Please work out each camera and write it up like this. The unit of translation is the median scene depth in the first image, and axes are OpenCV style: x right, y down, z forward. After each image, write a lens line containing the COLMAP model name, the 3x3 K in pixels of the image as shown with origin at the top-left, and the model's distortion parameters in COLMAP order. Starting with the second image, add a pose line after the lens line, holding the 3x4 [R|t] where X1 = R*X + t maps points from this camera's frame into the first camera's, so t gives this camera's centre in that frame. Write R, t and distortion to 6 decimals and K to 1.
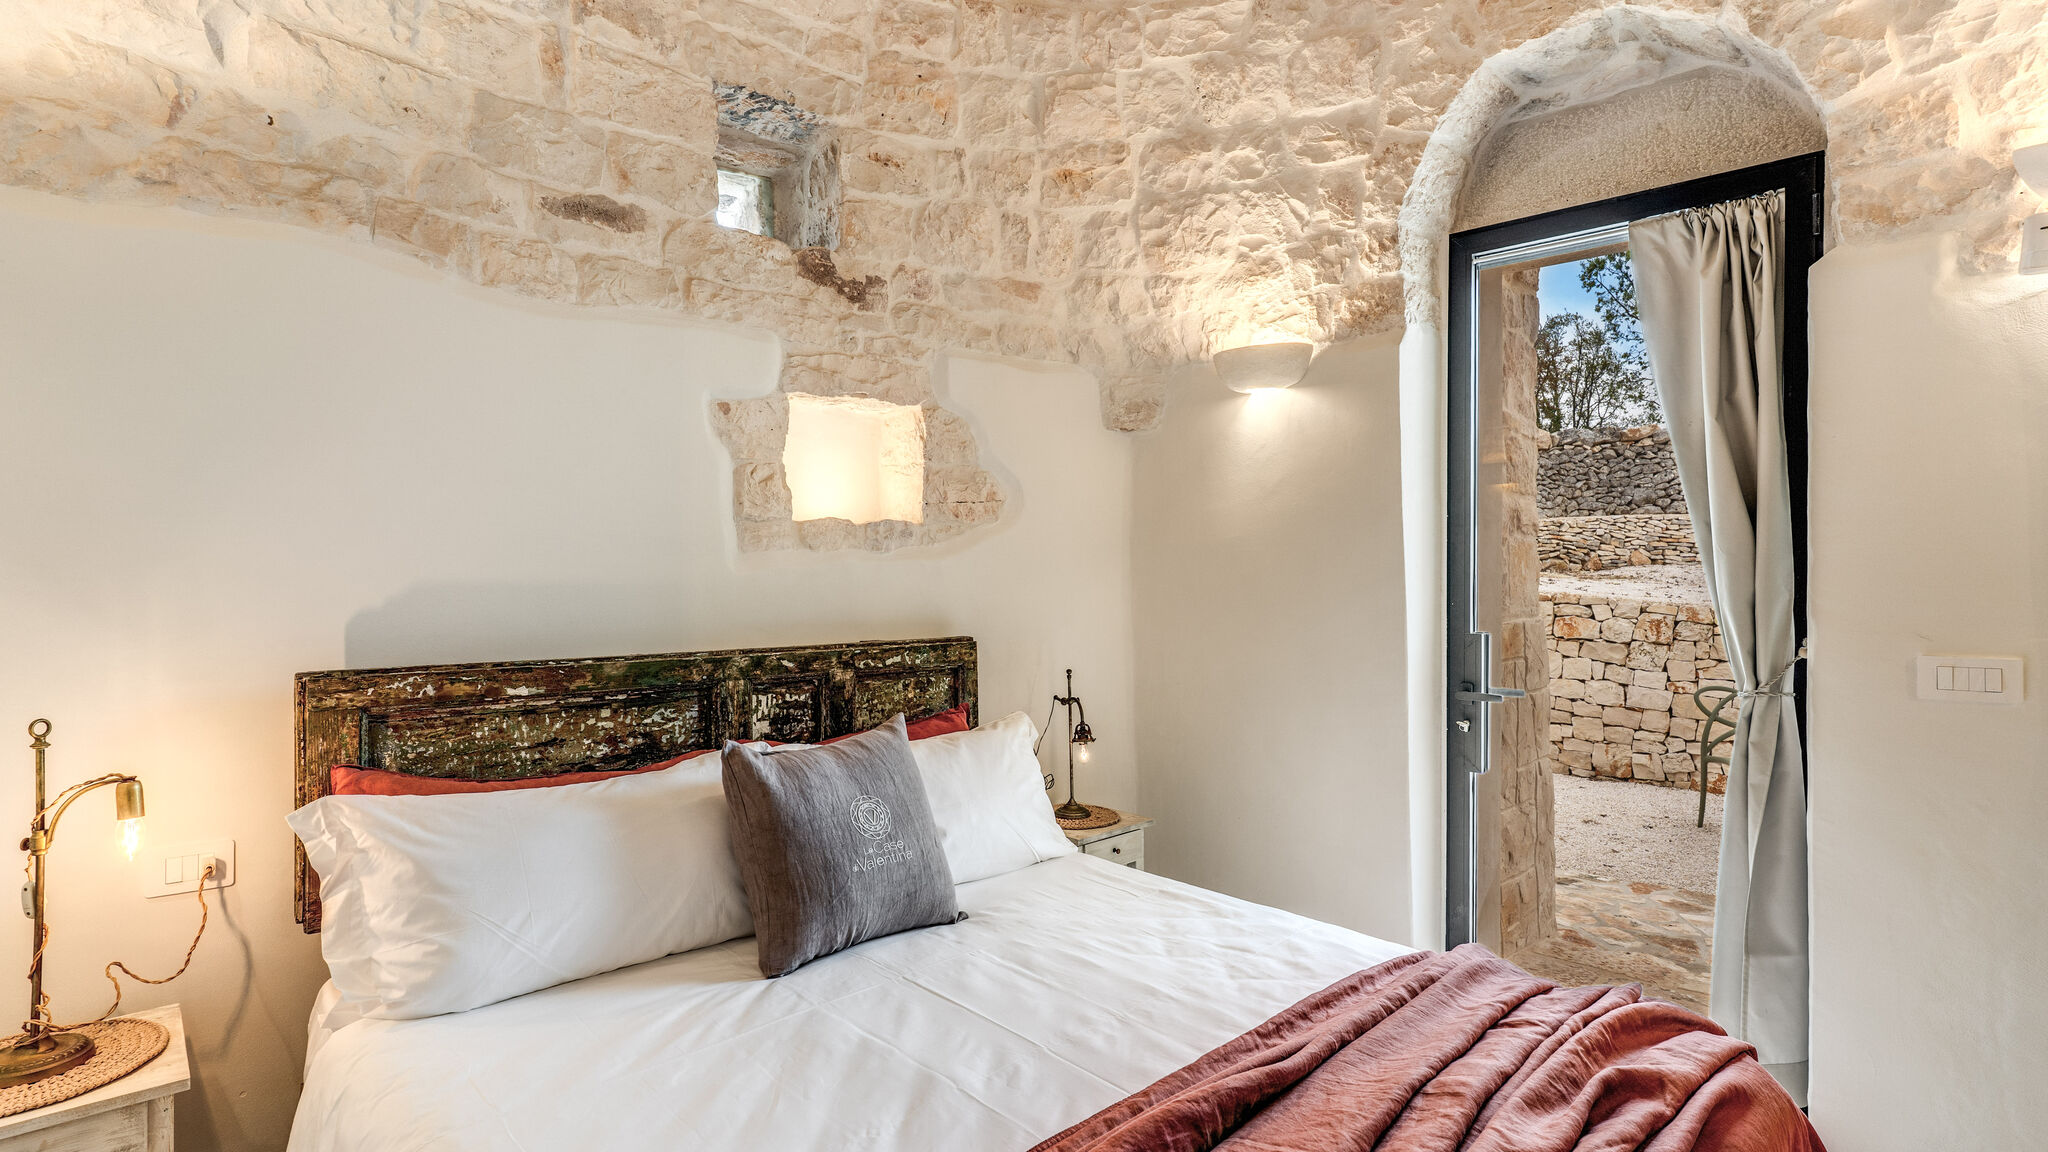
lens RADIAL K [[973.1, 0, 1024.5], [0, 973.1, 578.6], [0, 0, 1]] dist [-0.000795, 0.001601]
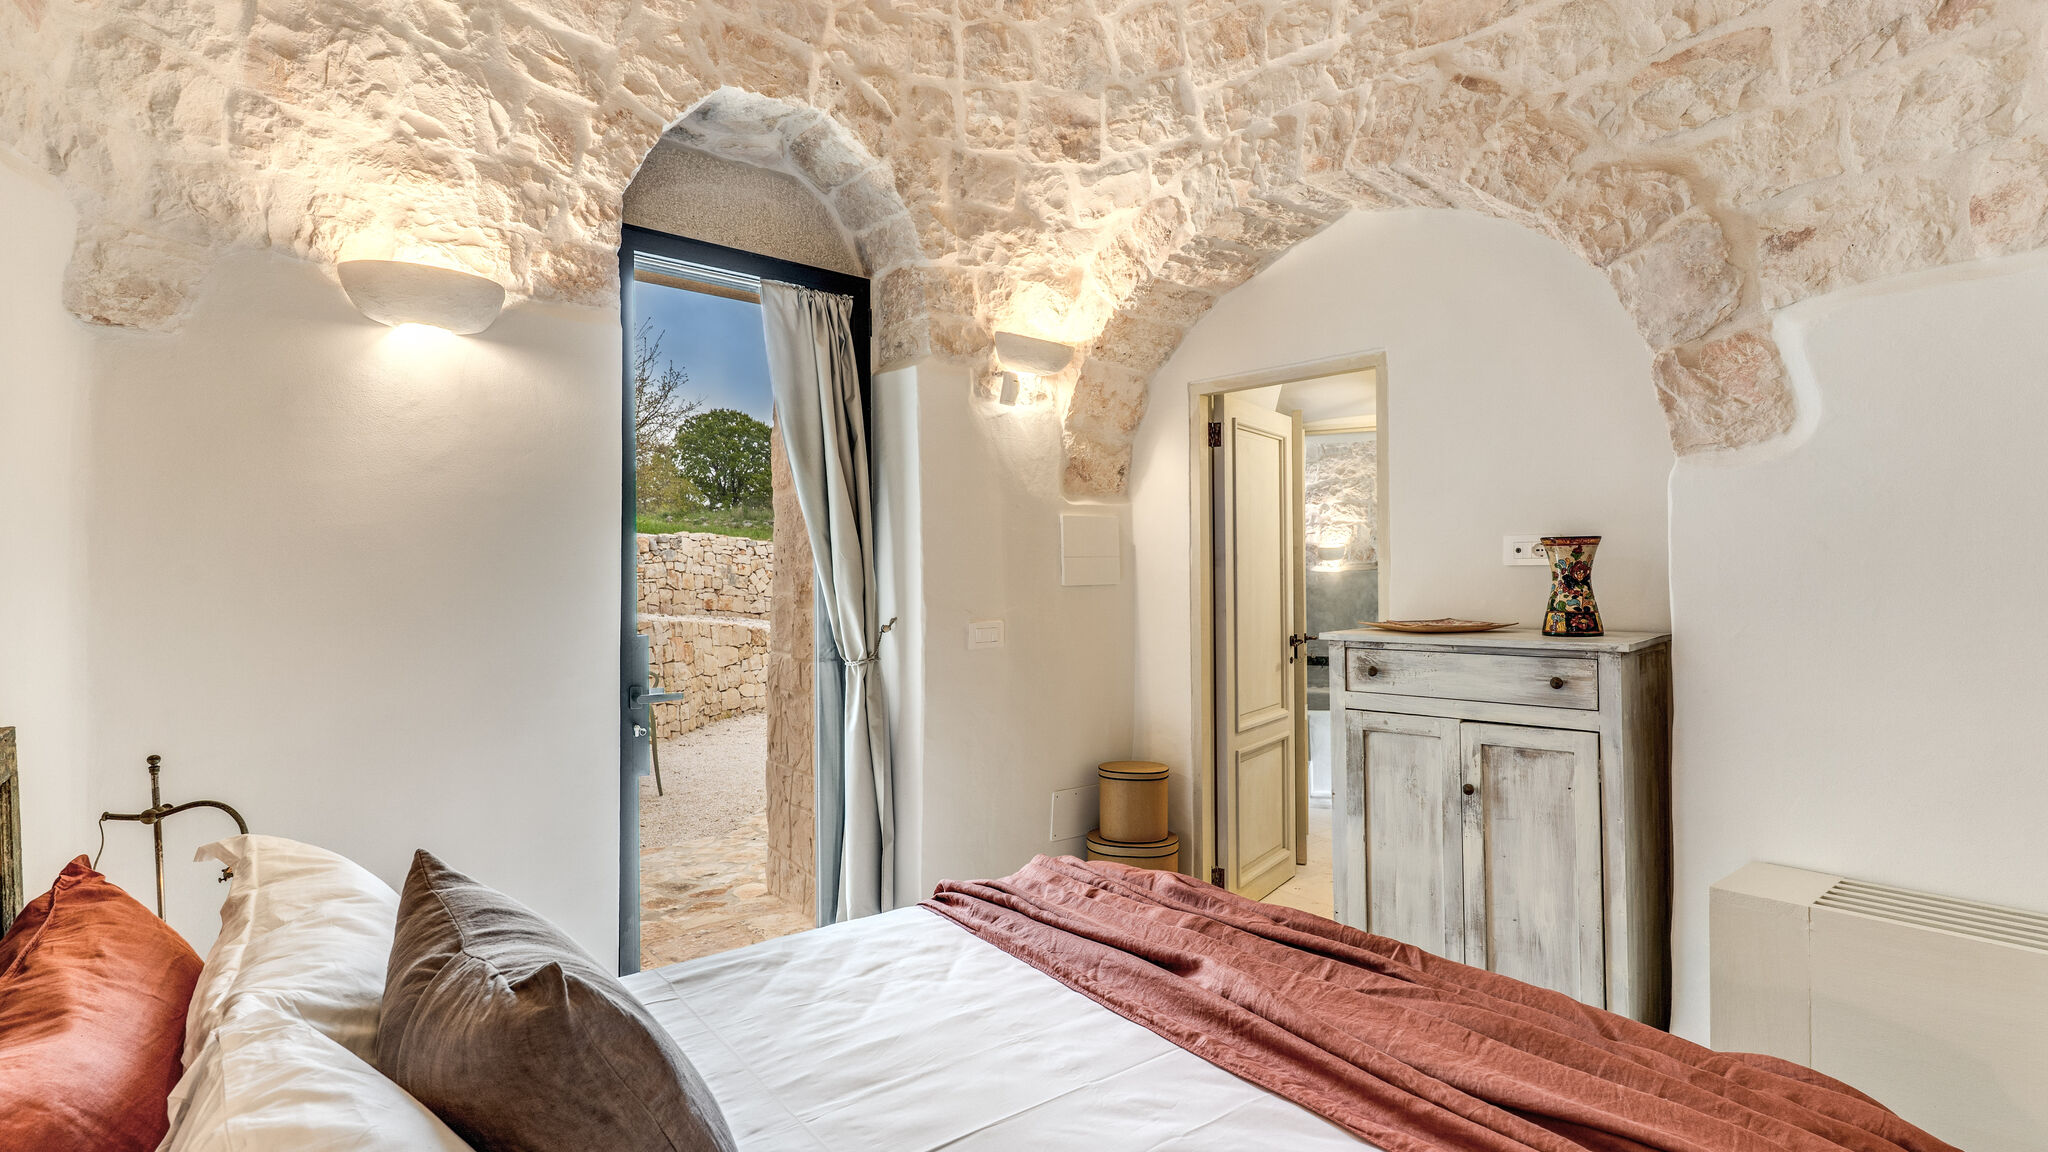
lens RADIAL K [[973.1, 0, 1025.5], [0, 973.1, 578.6], [0, 0, 1]] dist [-0.000795, 0.001601]
pose [[0.109919, -0.007730, 0.993910, -0.471375], [0.011308, 0.999915, 0.006527, -0.003382], [-0.993876, 0.010522, 0.109997, 0.495671]]
